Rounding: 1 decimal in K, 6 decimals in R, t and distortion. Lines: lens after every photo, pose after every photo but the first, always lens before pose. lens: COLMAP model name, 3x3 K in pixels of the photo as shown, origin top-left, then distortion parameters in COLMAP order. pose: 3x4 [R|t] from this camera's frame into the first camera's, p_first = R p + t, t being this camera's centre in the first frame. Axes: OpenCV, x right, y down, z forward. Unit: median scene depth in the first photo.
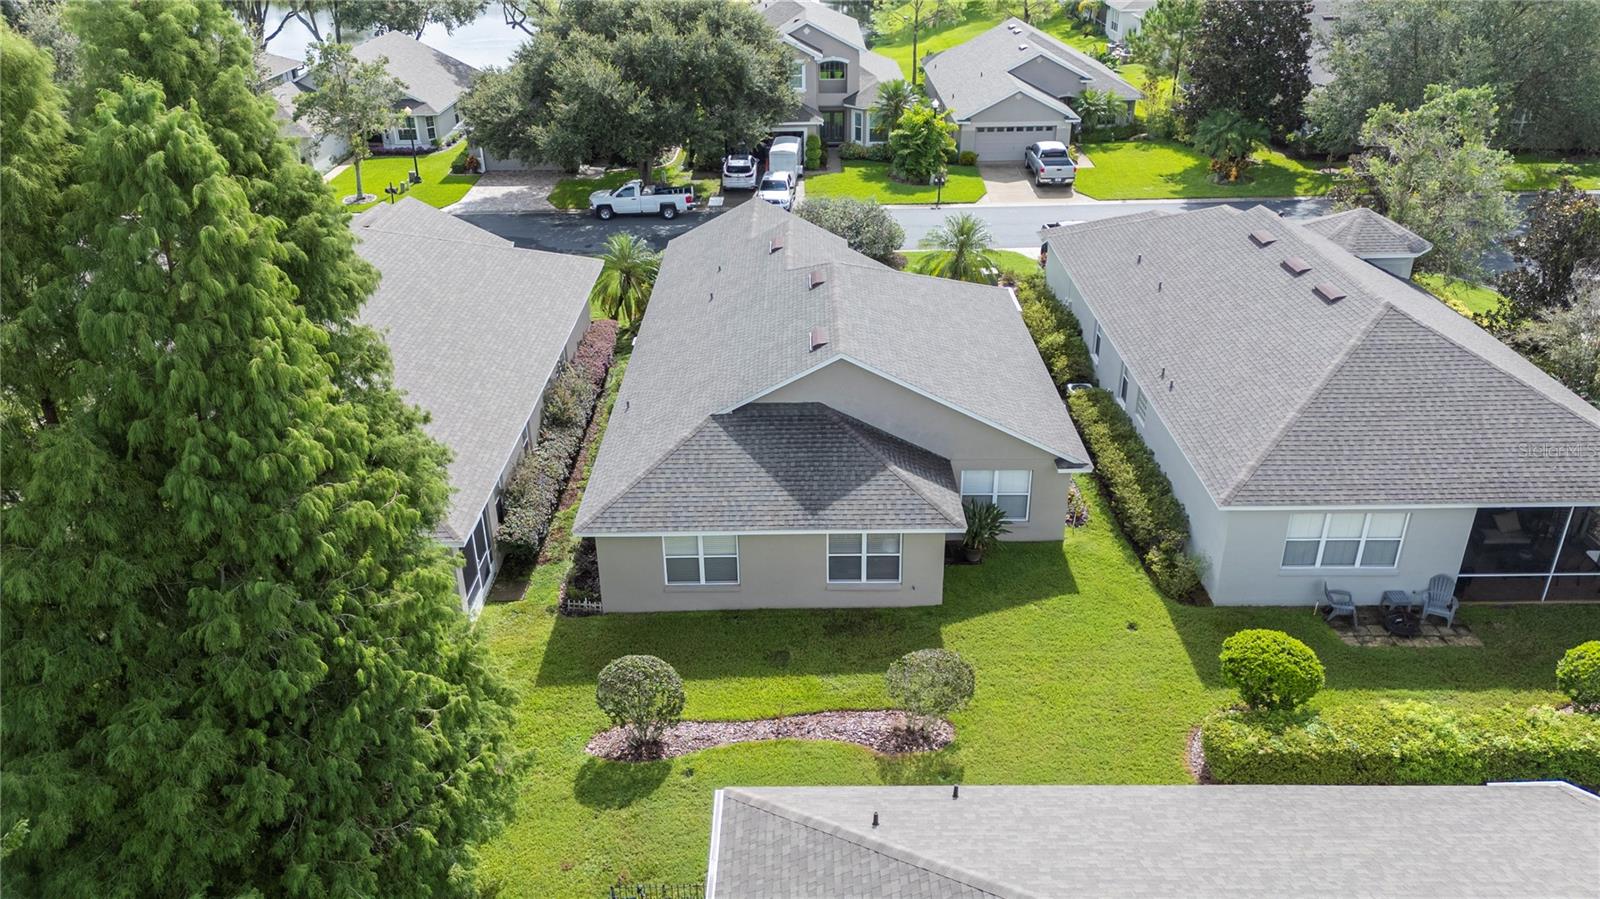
lens RADIAL K [[1189.7, 0, 799.2], [0, 1189.7, 453.7], [0, 0, 1]] dist [0.055116, -0.052963]
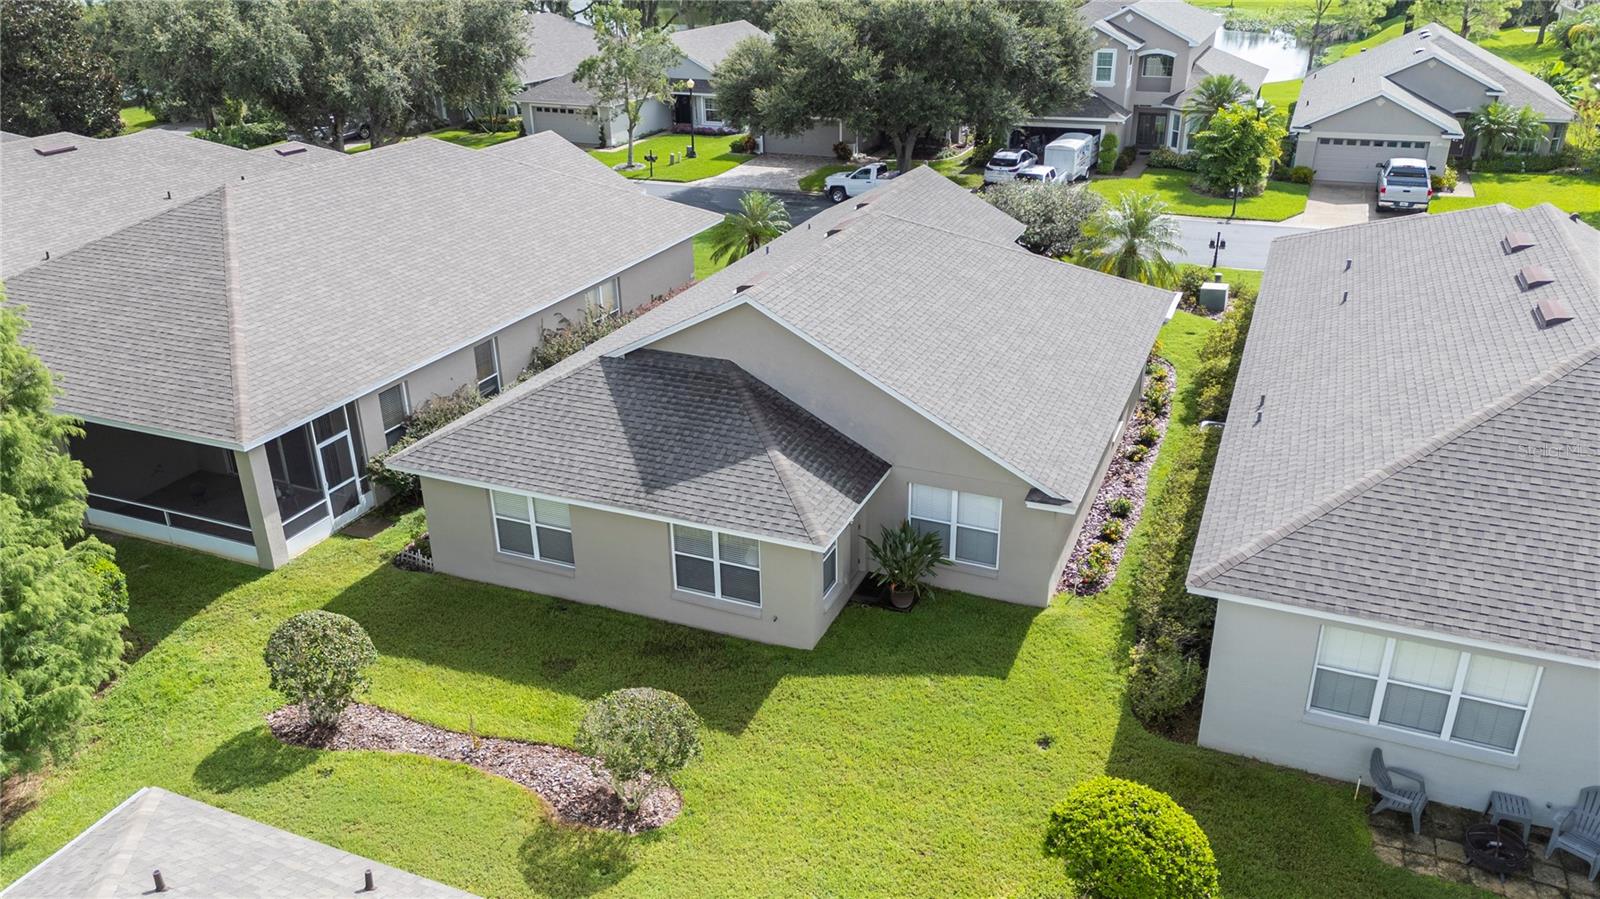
lens RADIAL K [[1189.7, 0, 796.3], [0, 1189.7, 452.8], [0, 0, 1]] dist [0.055116, -0.052963]
pose [[0.918831, 0.160686, -0.360456, 0.186882], [-0.175753, 0.984392, -0.009180, 0.008275], [0.353355, 0.071787, 0.932731, 0.162483]]
